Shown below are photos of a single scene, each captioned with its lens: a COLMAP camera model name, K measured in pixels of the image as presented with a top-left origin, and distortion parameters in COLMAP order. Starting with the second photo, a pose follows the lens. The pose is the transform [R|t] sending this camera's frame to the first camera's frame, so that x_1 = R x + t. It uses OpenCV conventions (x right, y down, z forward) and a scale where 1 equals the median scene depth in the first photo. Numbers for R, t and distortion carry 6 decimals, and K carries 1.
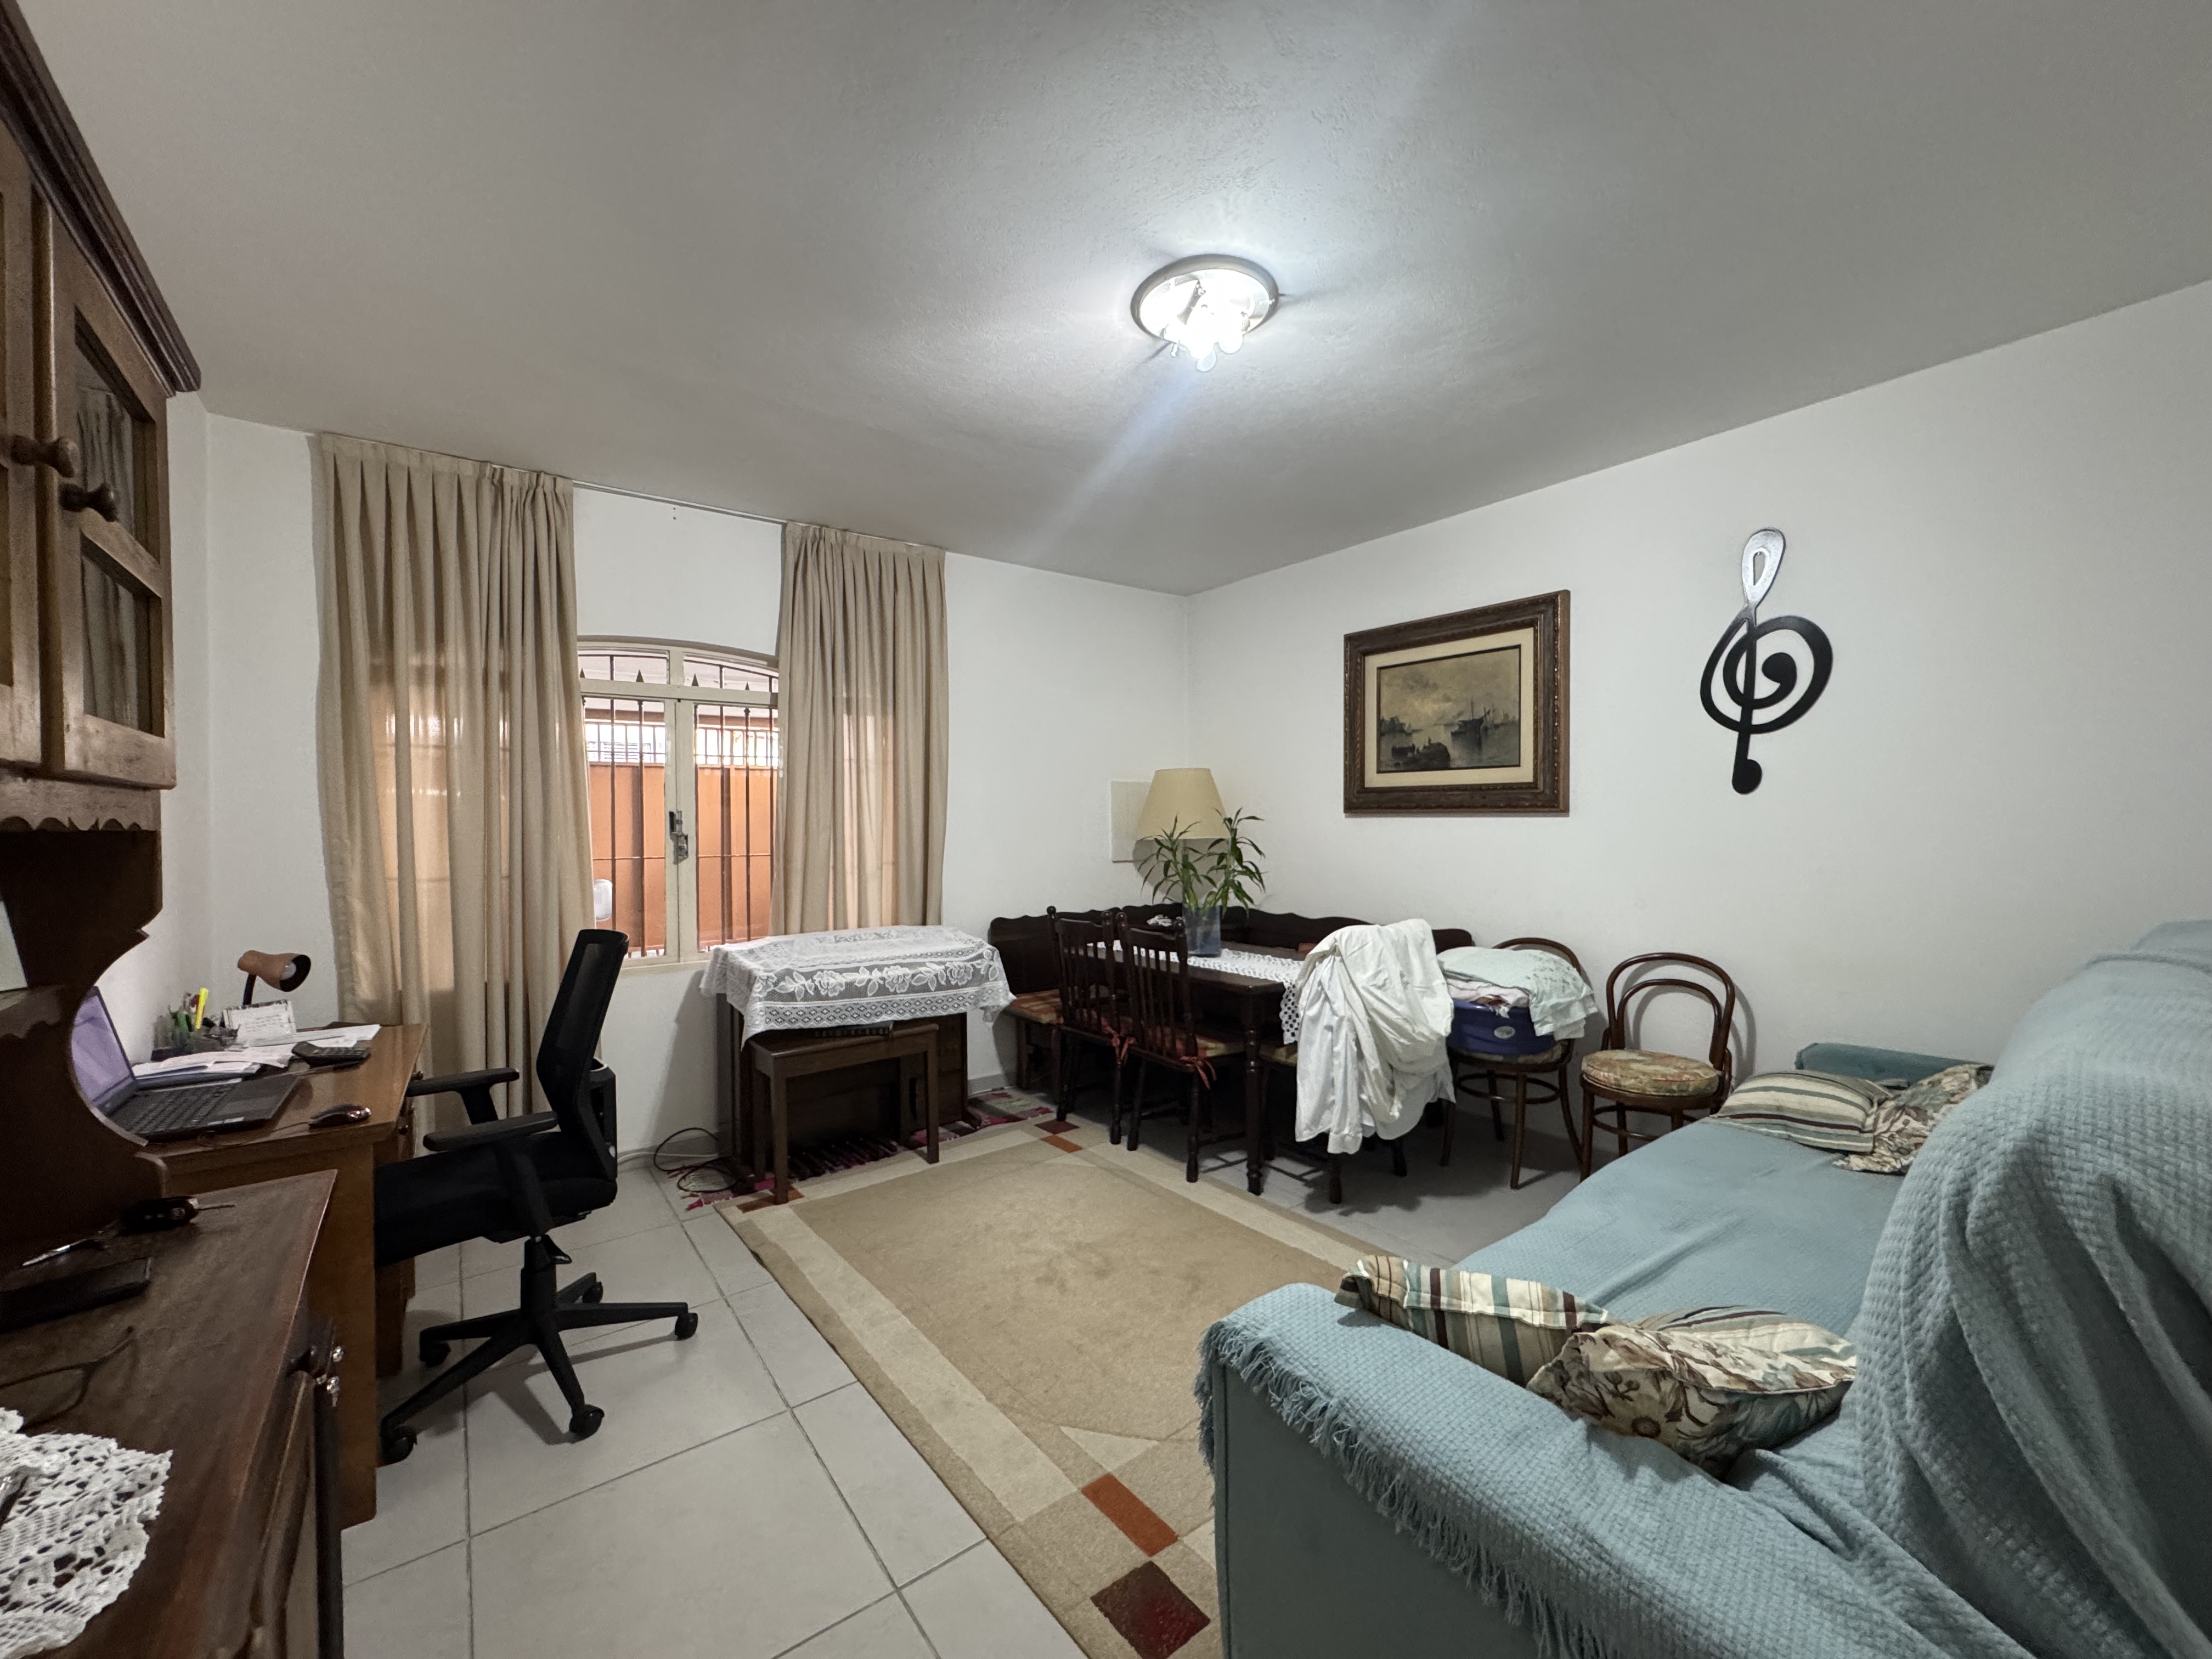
lens RADIAL K [[882.5, 0, 1105.5], [0, 882.5, 824.3], [0, 0, 1]] dist [-0.002657, 0.000610]
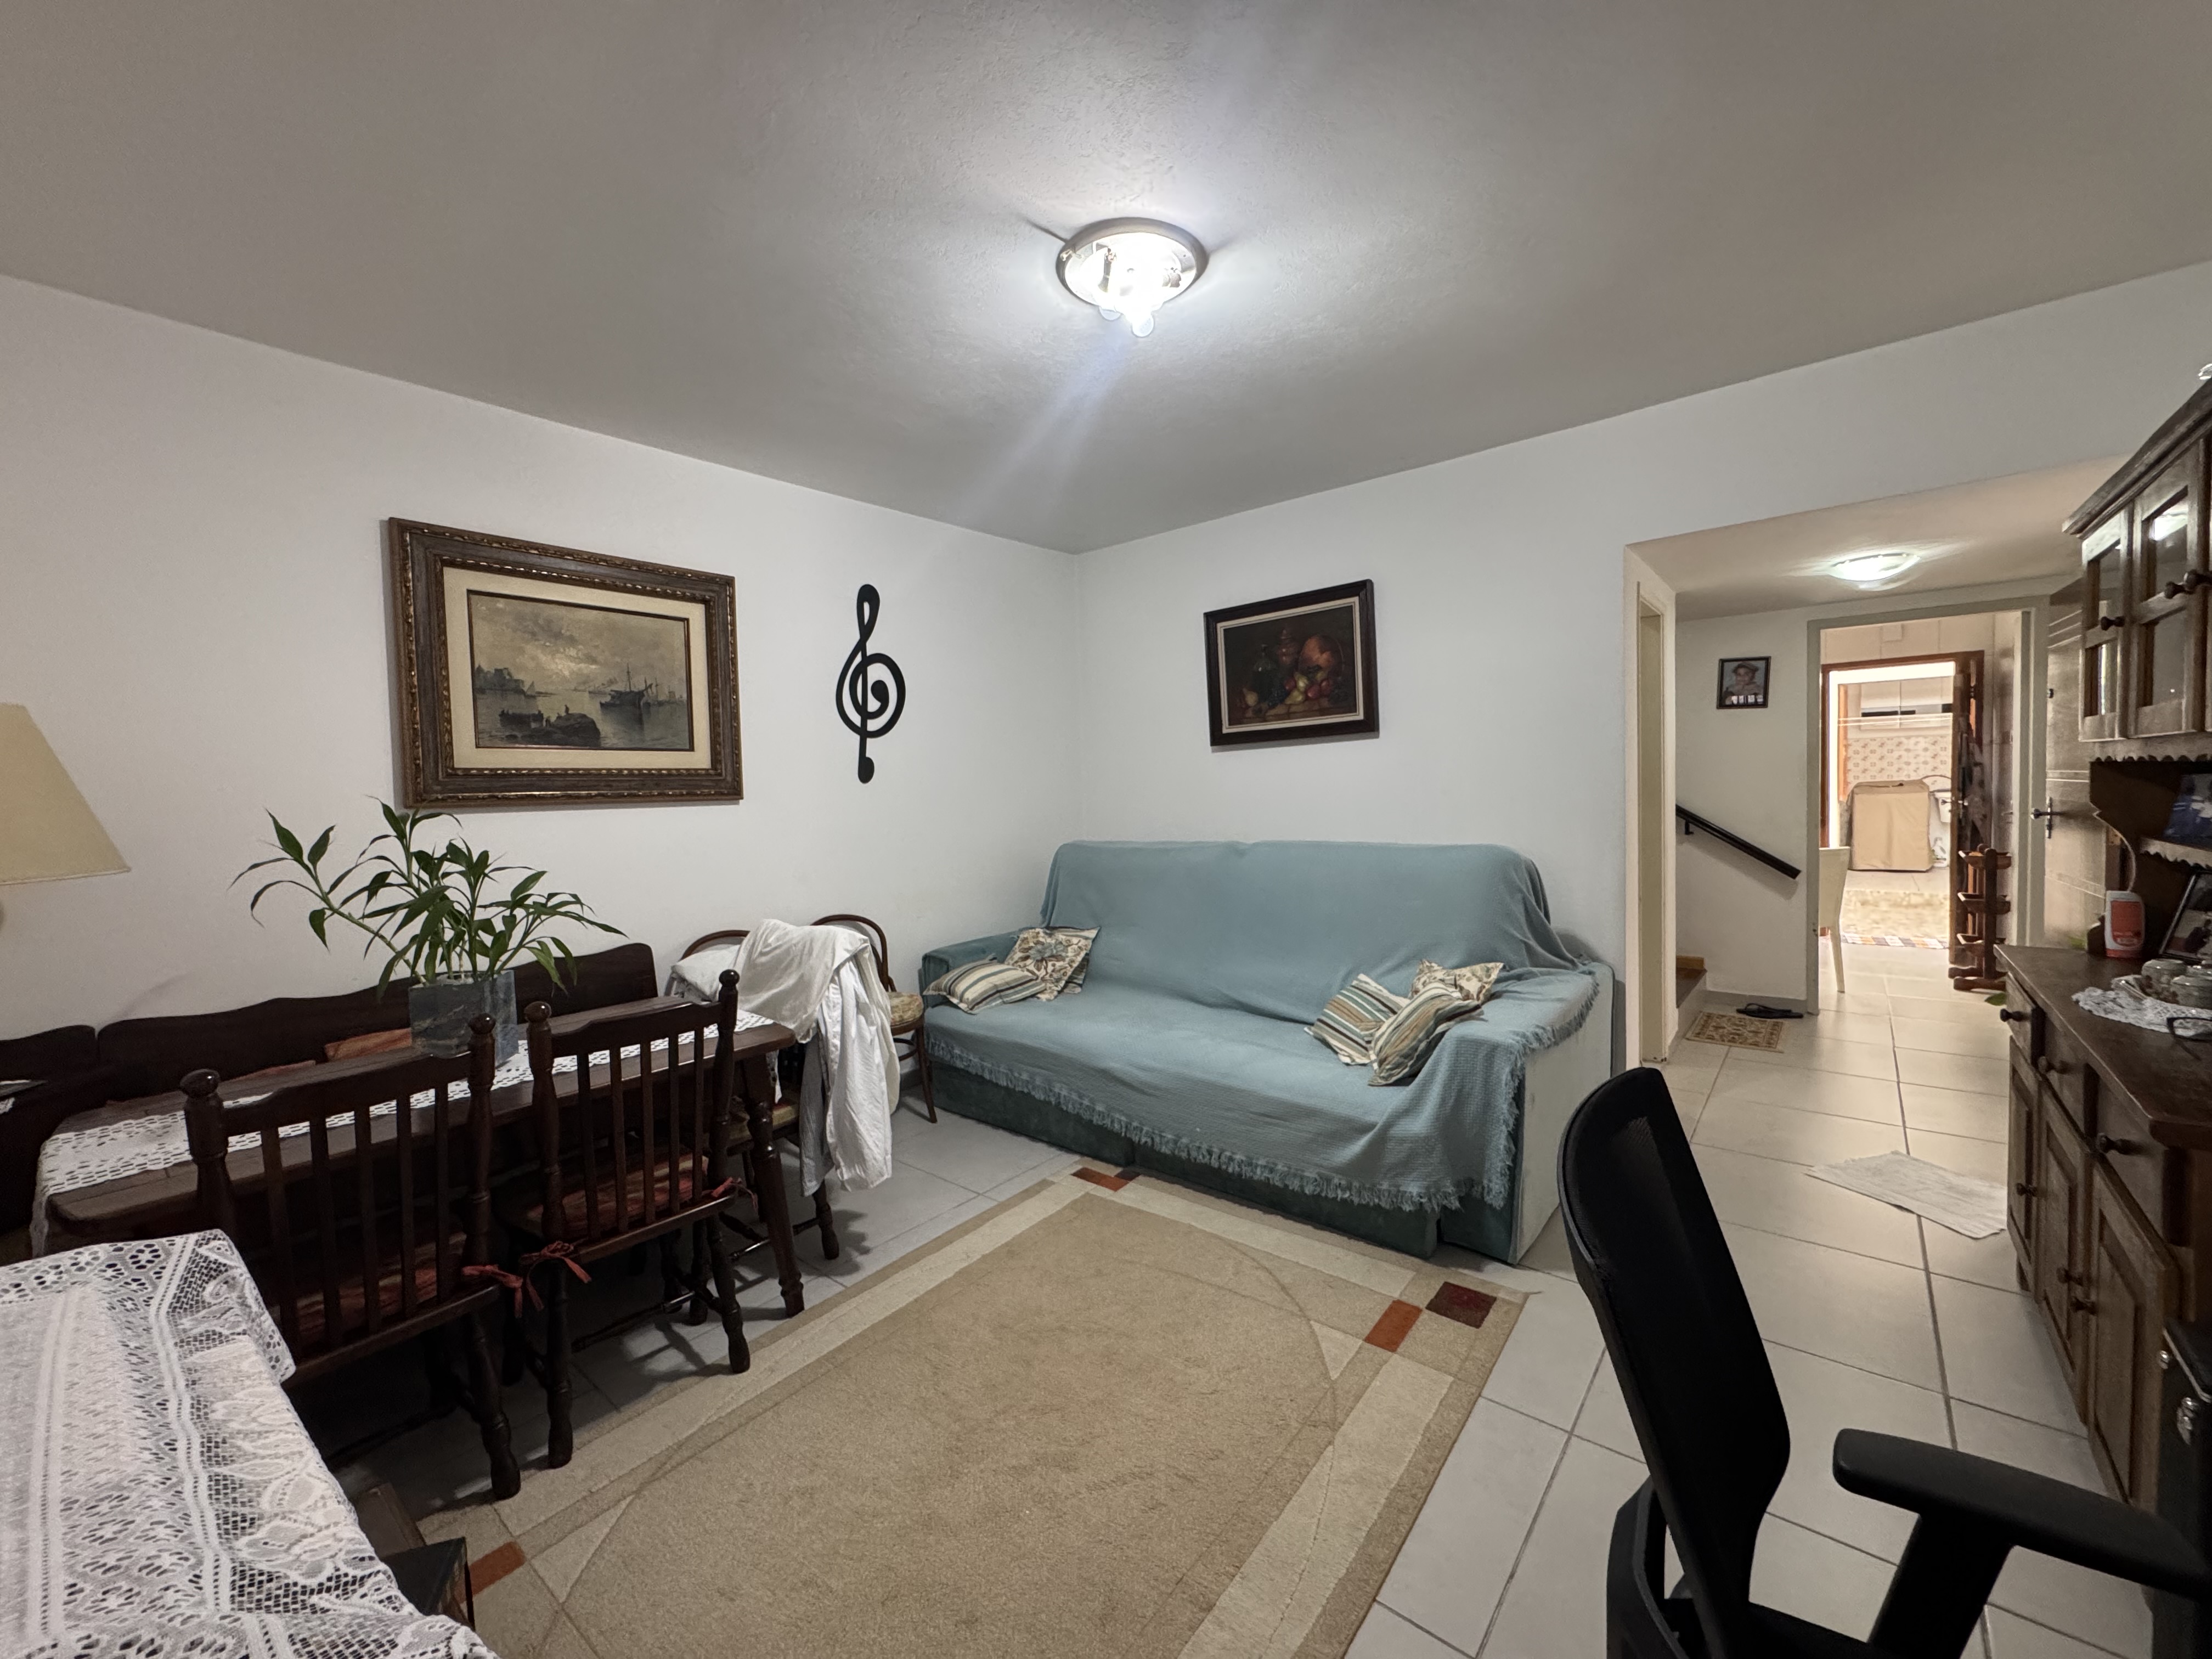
lens RADIAL K [[882.5, 0, 1105.5], [0, 882.5, 824.3], [0, 0, 1]] dist [-0.002657, 0.000610]
pose [[-0.226699, -0.024688, 0.973652, -0.590402], [0.040092, 0.998595, 0.034655, -0.004233], [-0.973139, 0.046892, -0.225390, 0.885515]]
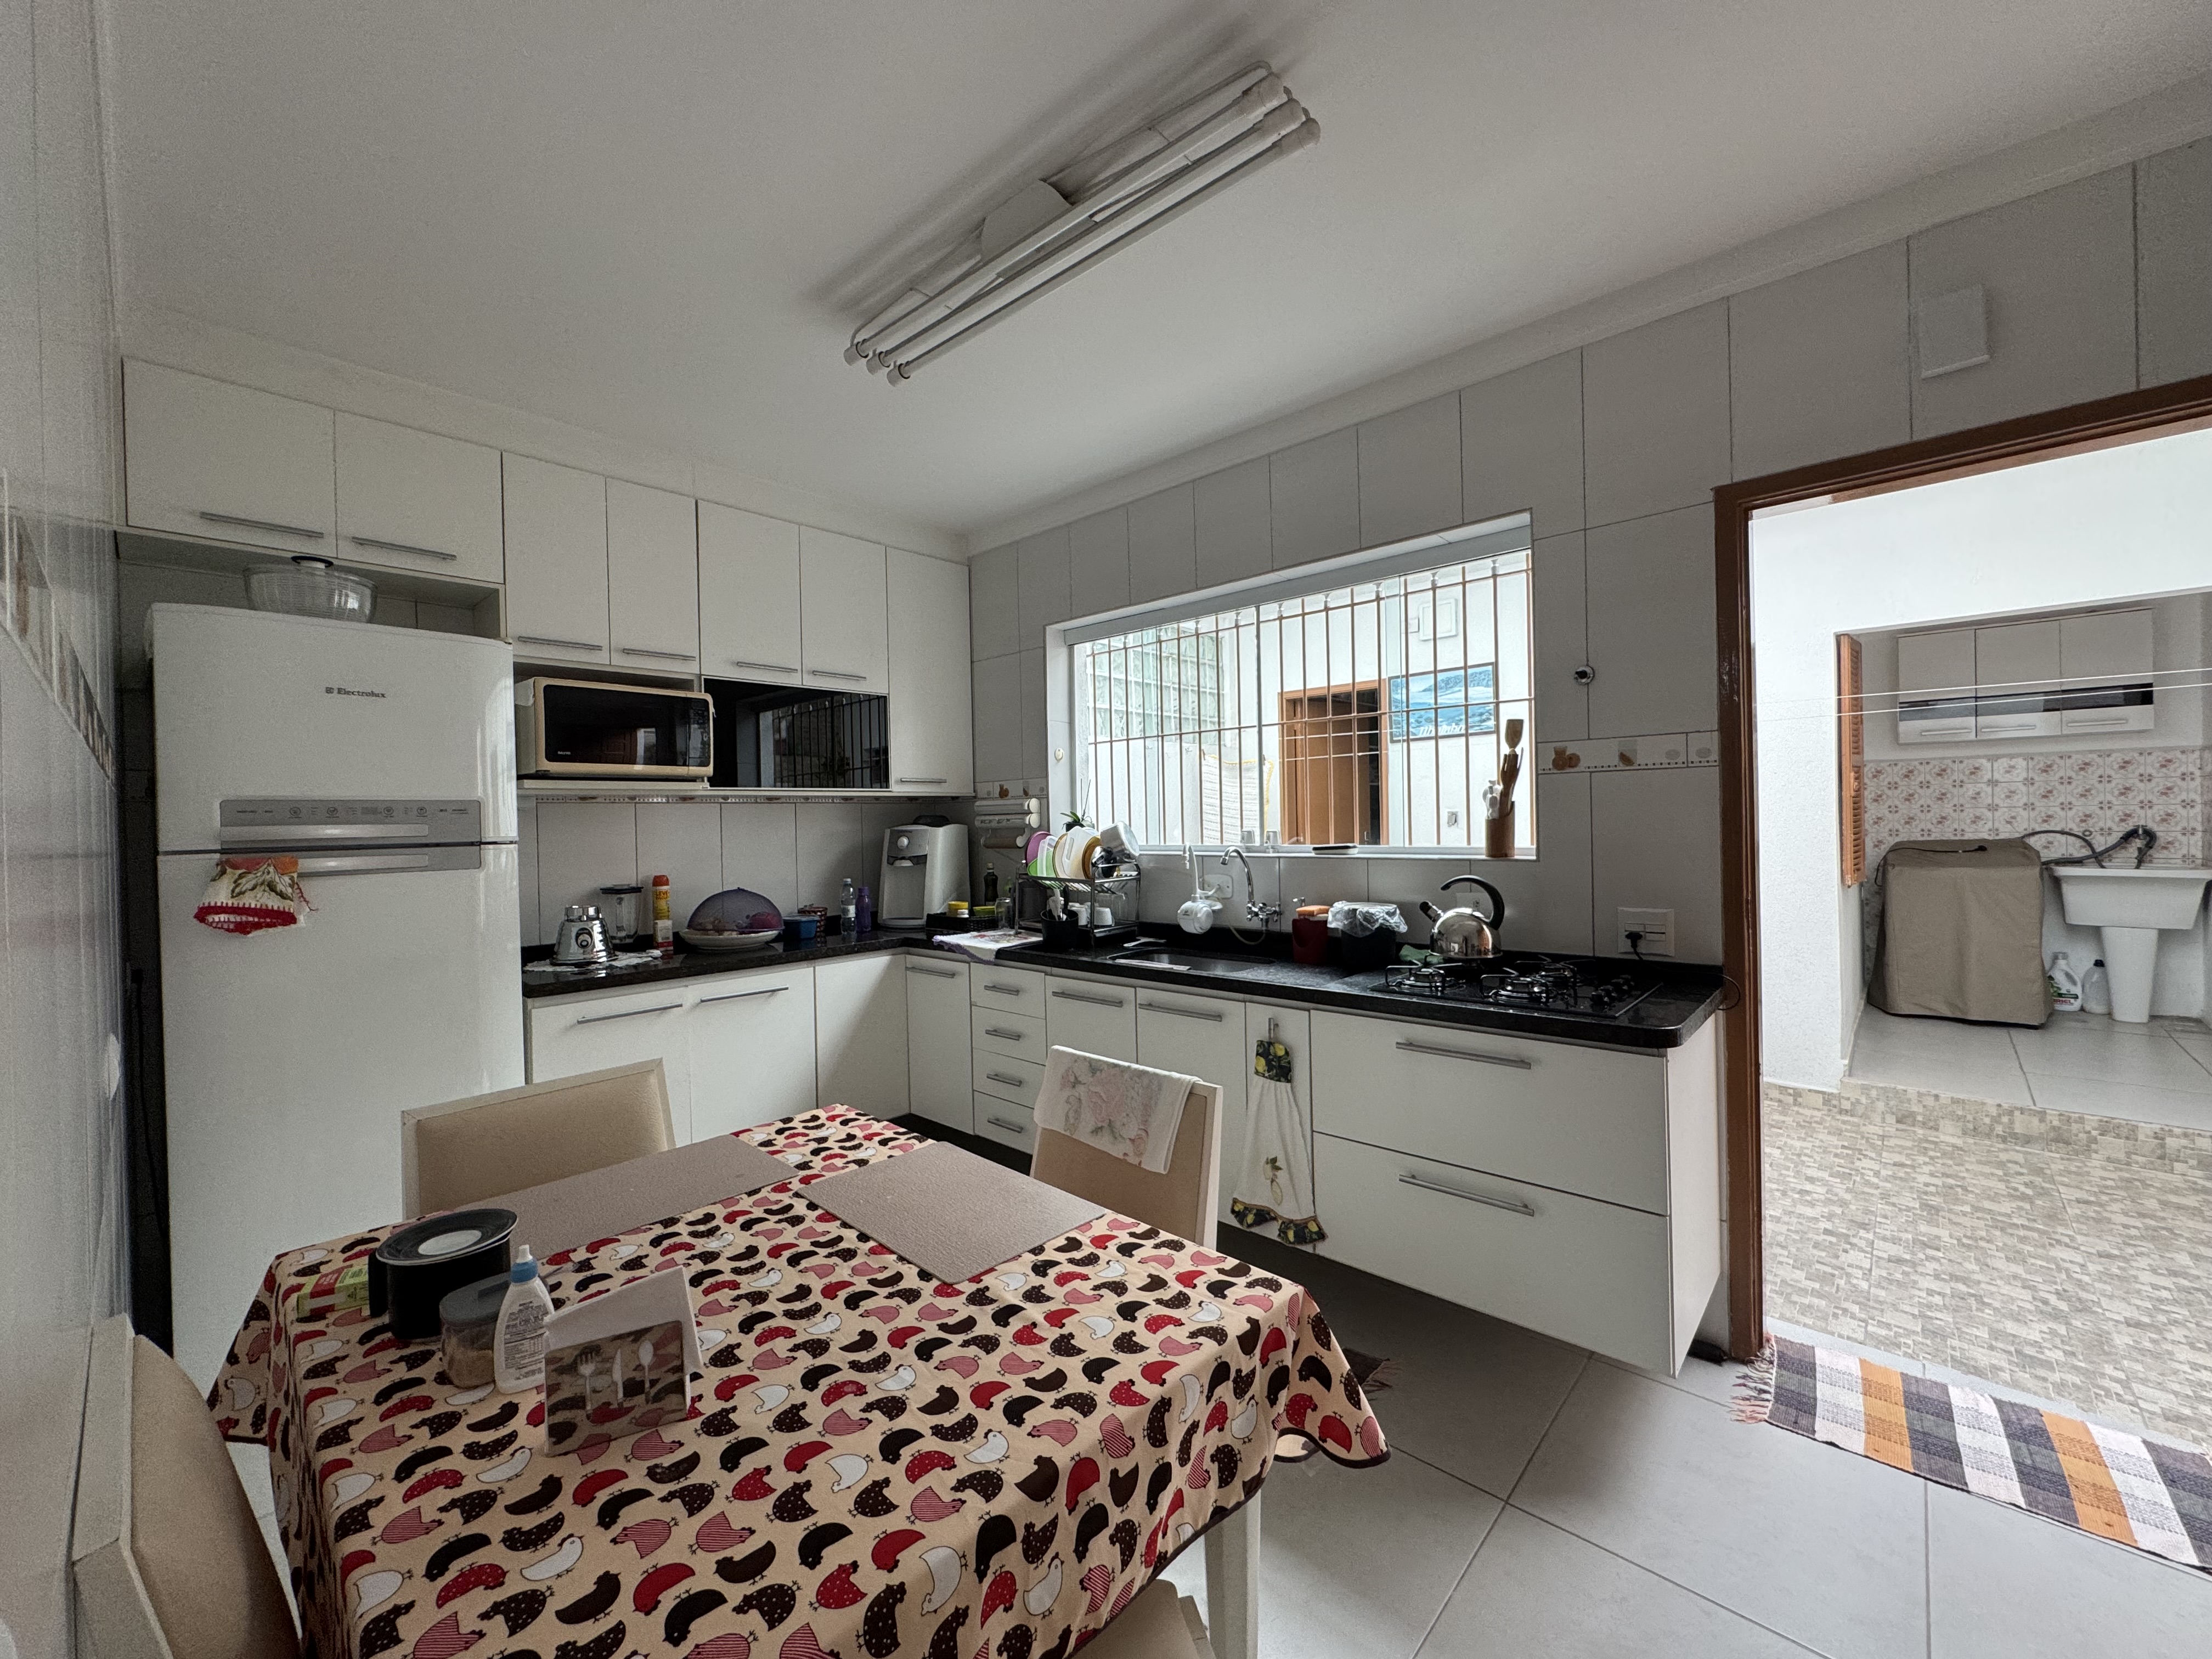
lens RADIAL K [[882.5, 0, 1105.5], [0, 882.5, 824.3], [0, 0, 1]] dist [-0.002657, 0.000610]
pose [[-0.183742, 0.010854, 0.982915, 0.524085], [0.027022, 0.999617, -0.005987, -0.001267], [-0.982603, 0.025461, -0.183965, -0.699400]]
